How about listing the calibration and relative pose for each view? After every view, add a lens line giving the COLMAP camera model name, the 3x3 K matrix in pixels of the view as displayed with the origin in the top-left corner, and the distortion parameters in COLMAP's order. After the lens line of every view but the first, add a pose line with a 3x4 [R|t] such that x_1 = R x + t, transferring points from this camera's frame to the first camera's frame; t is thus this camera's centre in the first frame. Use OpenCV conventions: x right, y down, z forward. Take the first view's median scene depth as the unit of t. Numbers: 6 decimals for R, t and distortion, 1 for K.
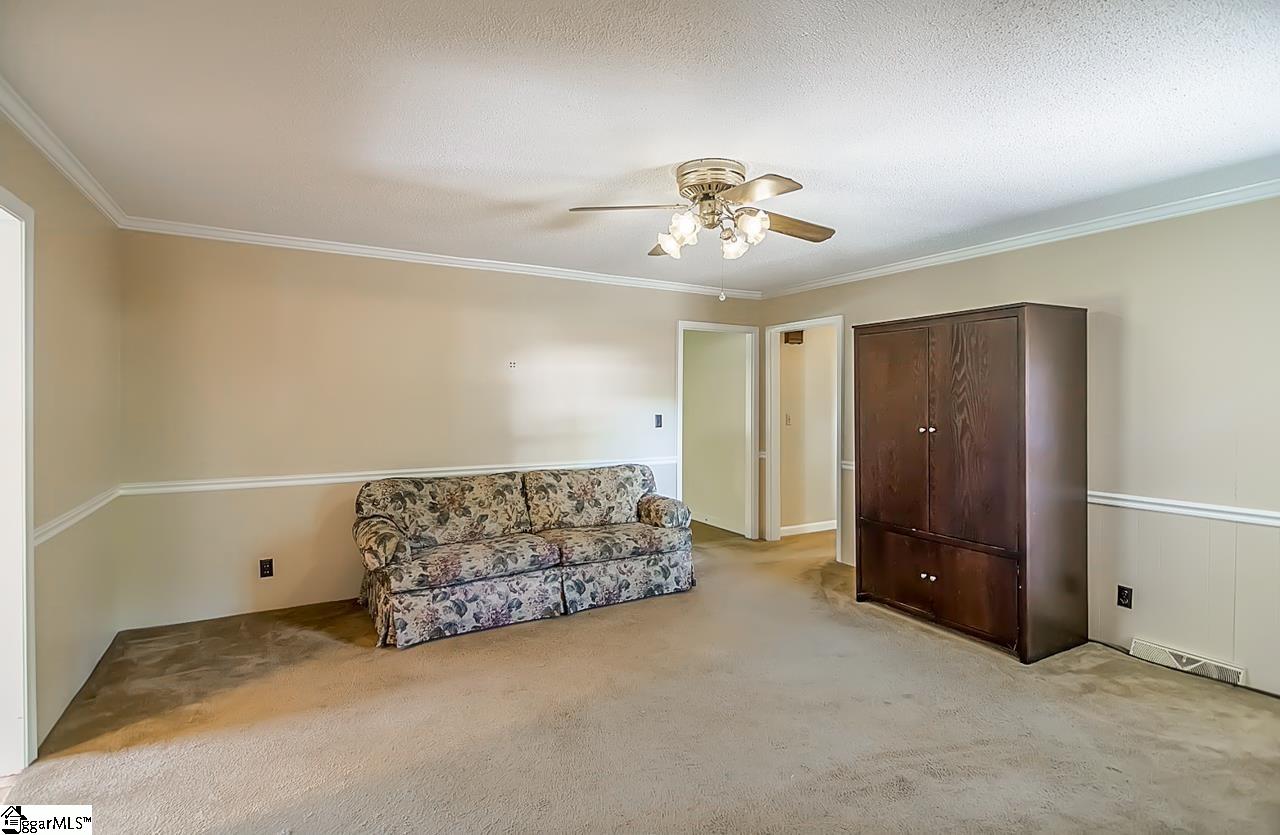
lens RADIAL K [[633.1, 0, 667.1], [0, 633.1, 403.5], [0, 0, 1]] dist [-0.001830, -0.000817]
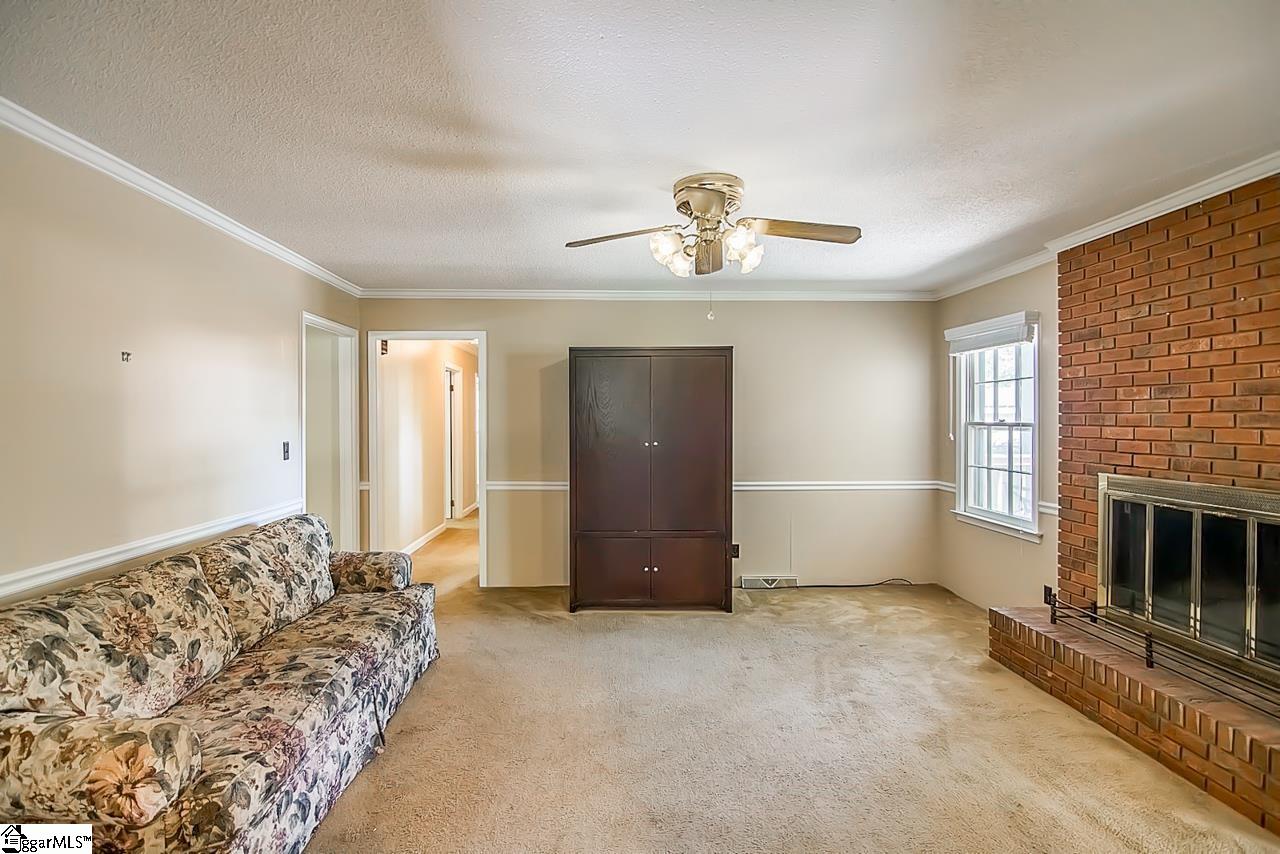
lens RADIAL K [[621.5, 0, 640.0], [0, 621.5, 427.0], [0, 0, 1]] dist [-0.001060, -0.020029]
pose [[0.476516, -0.016148, 0.879018, -0.567099], [0.007603, 0.999870, 0.014246, -0.007185], [-0.879133, -0.000106, 0.476576, 0.433778]]
